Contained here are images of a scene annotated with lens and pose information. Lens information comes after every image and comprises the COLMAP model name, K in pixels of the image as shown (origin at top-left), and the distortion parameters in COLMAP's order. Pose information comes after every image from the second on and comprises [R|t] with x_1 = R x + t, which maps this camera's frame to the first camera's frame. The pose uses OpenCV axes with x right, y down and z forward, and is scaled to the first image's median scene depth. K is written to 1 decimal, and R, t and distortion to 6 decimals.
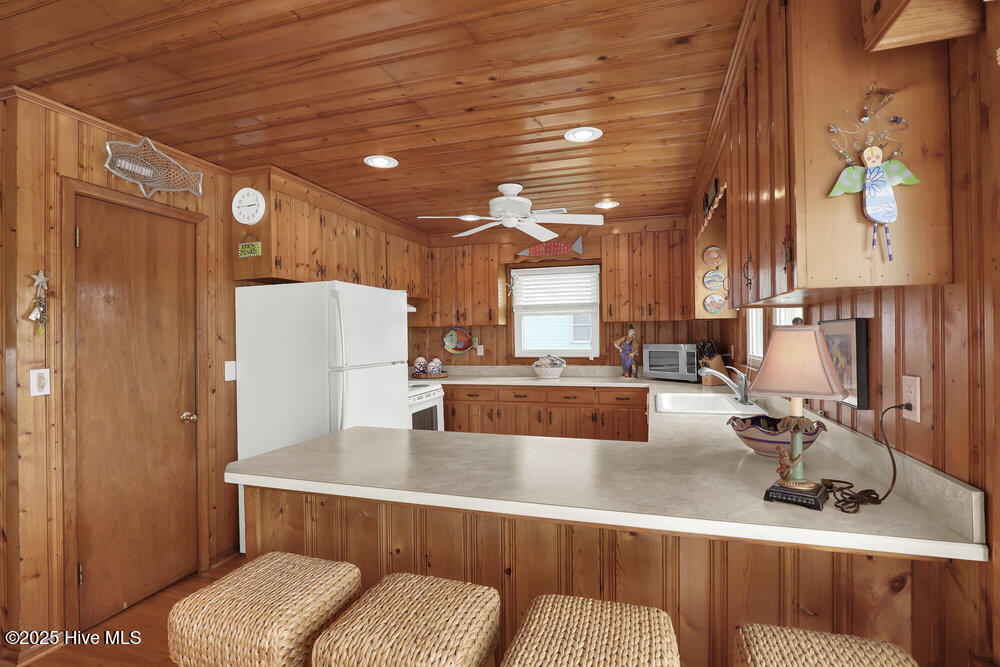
lens RADIAL K [[495.3, 0, 500.0], [0, 495.3, 333.5], [0, 0, 1]] dist [-0.015252, -0.000017]
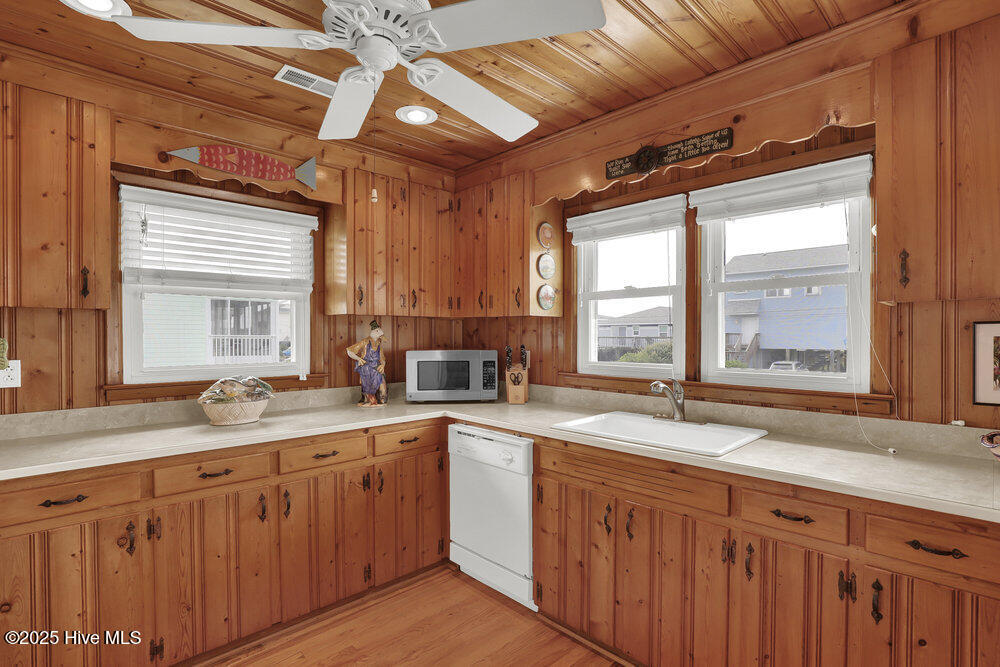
lens RADIAL K [[495.3, 0, 500.0], [0, 495.3, 333.5], [0, 0, 1]] dist [-0.015252, -0.000017]
pose [[0.473330, 0.014979, 0.880758, -0.224869], [-0.006082, 0.999887, -0.013736, 0.006583], [-0.880864, 0.001145, 0.473368, 0.569716]]
